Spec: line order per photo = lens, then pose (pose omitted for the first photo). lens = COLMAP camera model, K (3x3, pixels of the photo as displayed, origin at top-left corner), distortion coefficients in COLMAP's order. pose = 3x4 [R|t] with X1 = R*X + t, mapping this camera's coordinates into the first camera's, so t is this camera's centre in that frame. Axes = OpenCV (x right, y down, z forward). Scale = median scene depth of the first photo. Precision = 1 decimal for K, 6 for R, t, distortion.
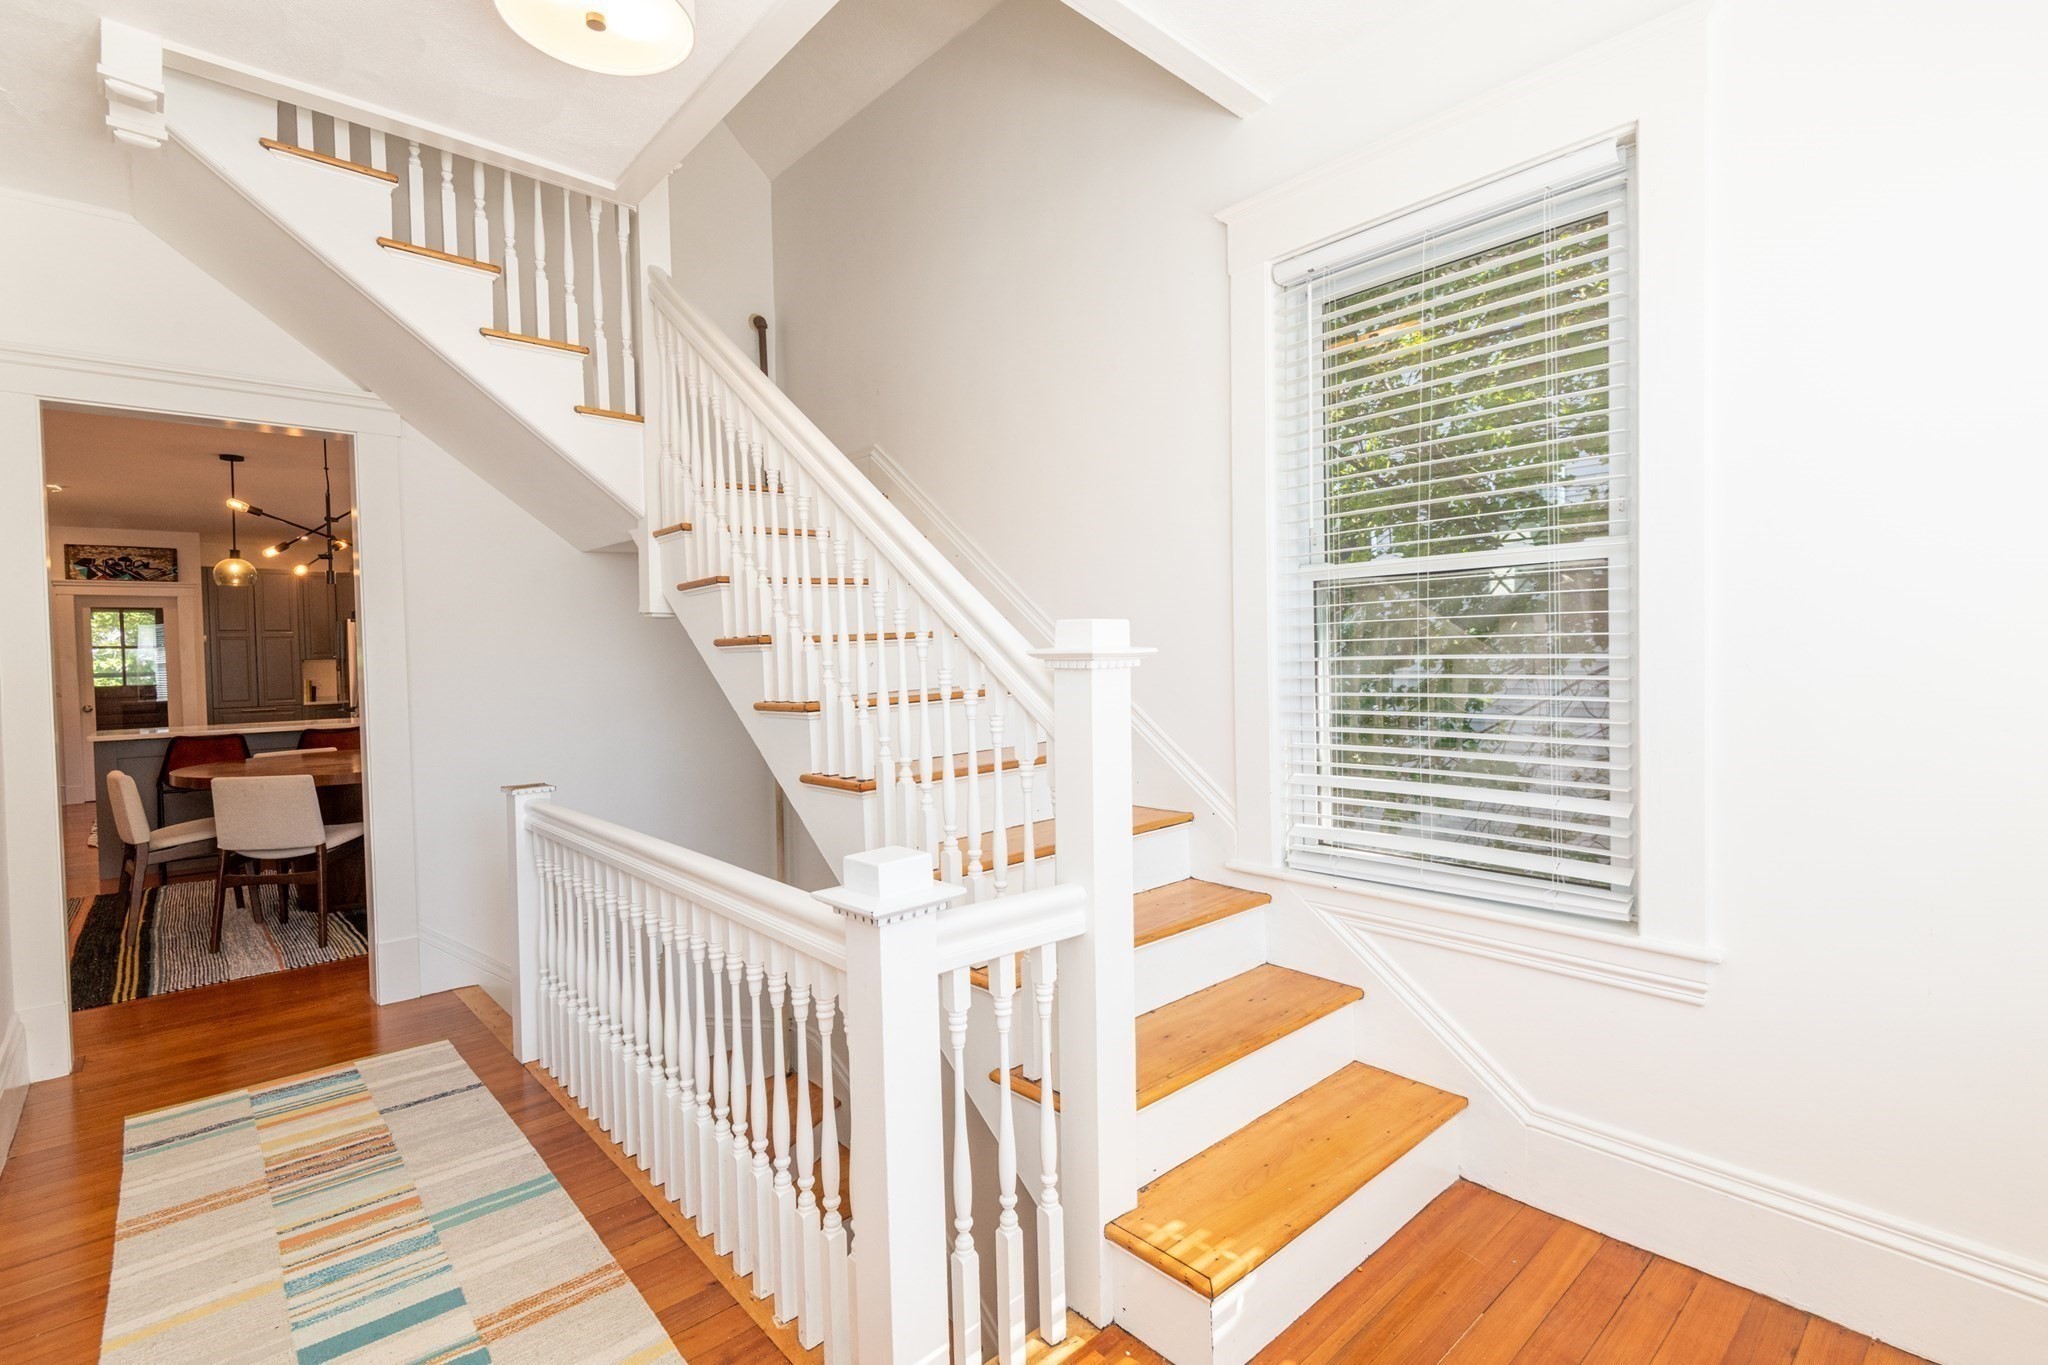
lens RADIAL K [[945.4, 0, 1054.6], [0, 945.4, 675.3], [0, 0, 1]] dist [0.019635, -0.011550]
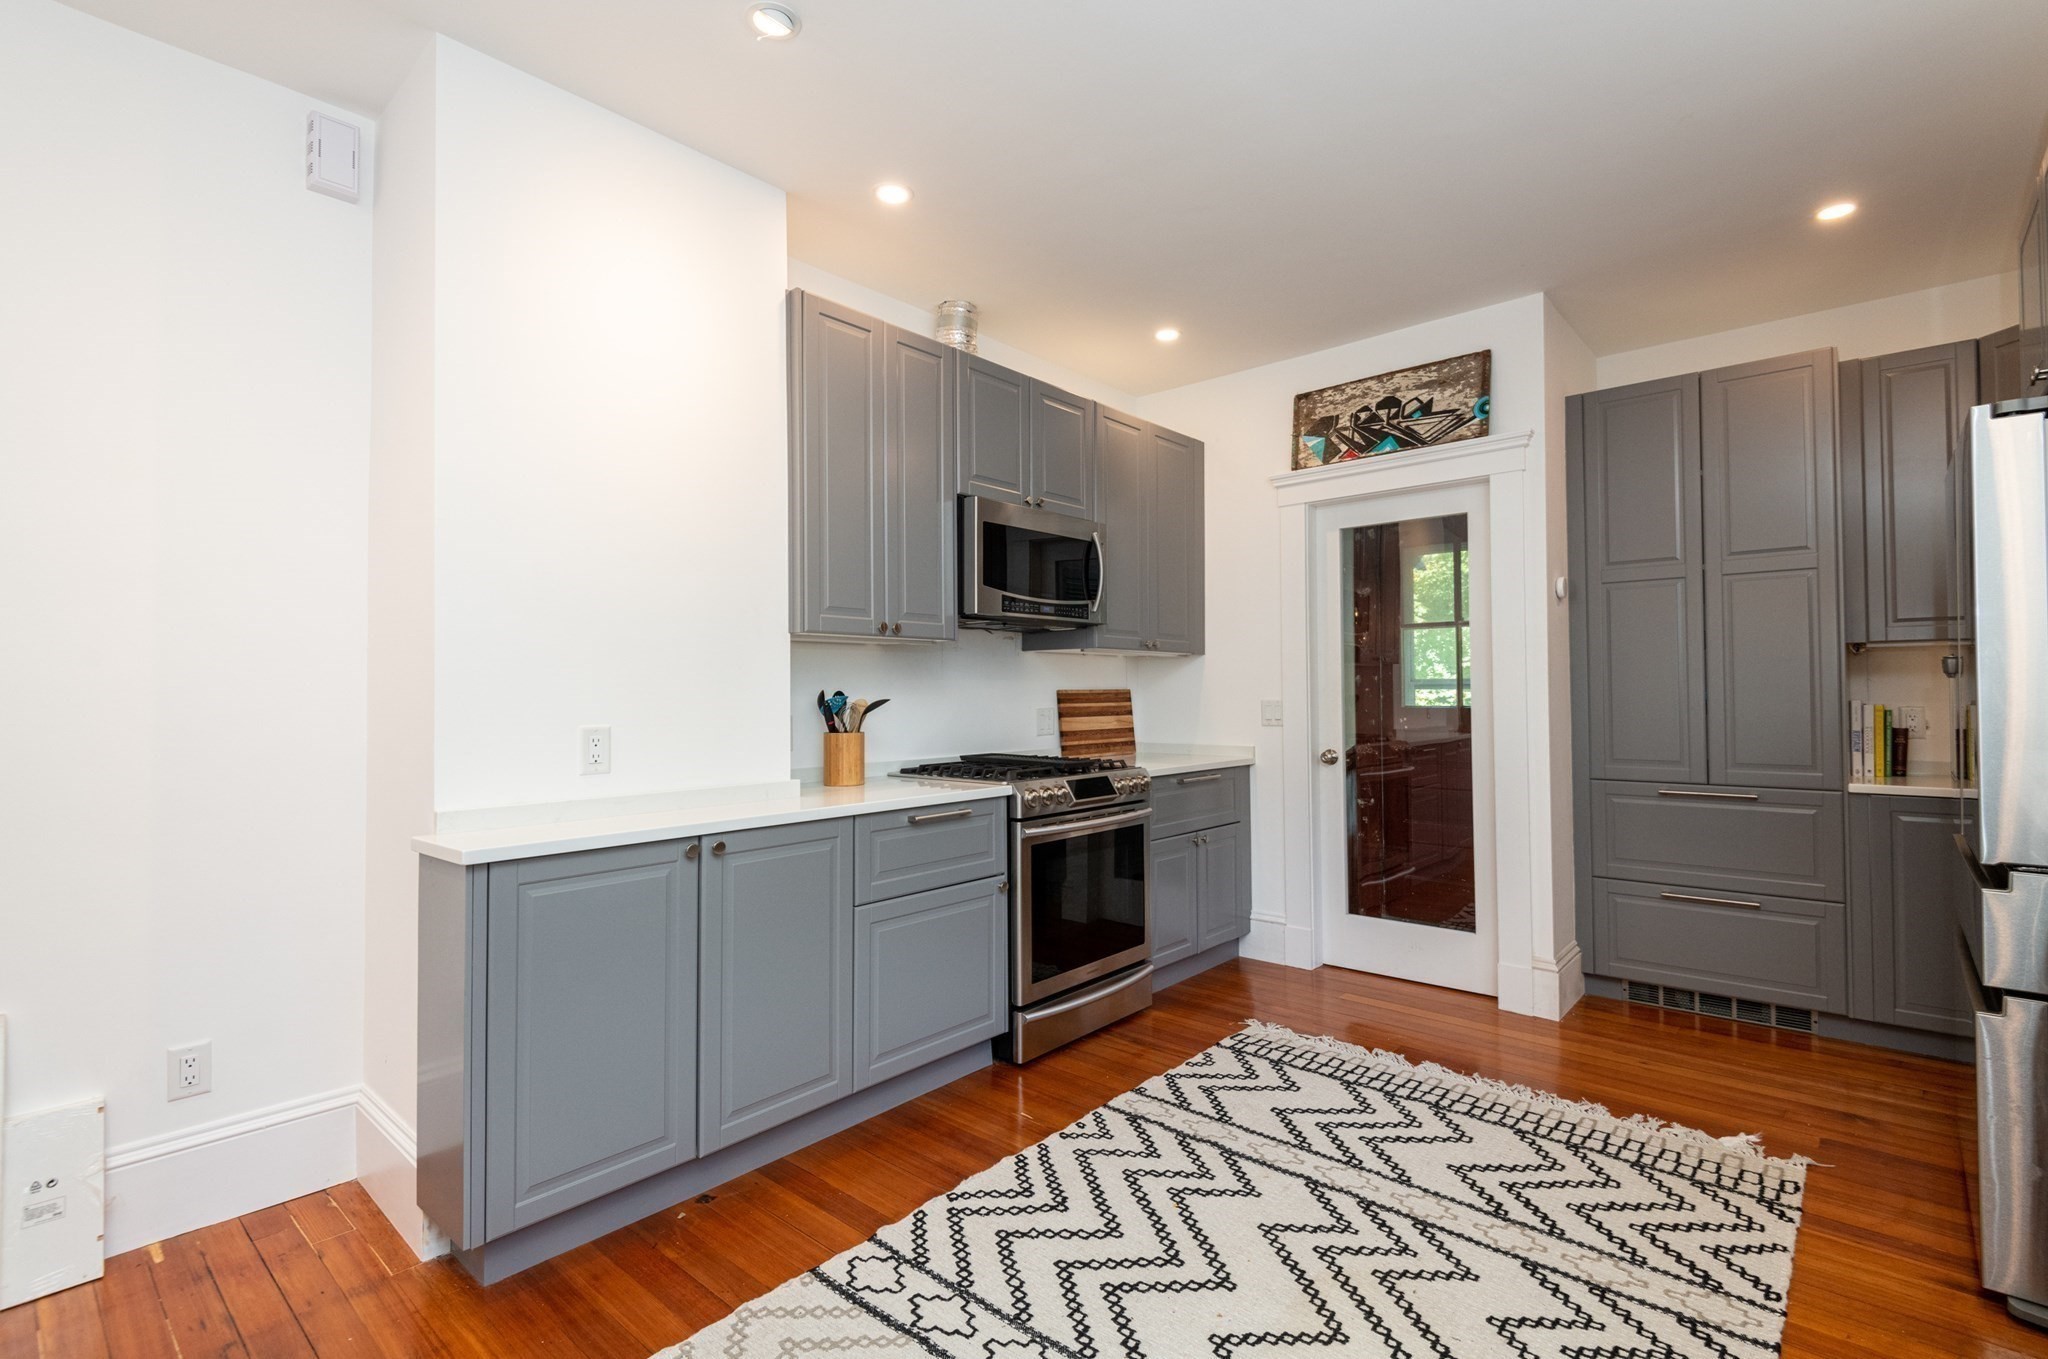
lens RADIAL K [[945.4, 0, 1029.0], [0, 945.4, 675.3], [0, 0, 1]] dist [0.019635, -0.011550]
pose [[0.090487, 0.003035, -0.995893, -0.579043], [-0.018722, 0.999824, 0.001346, -0.001715], [0.995722, 0.018523, 0.090528, 0.807776]]
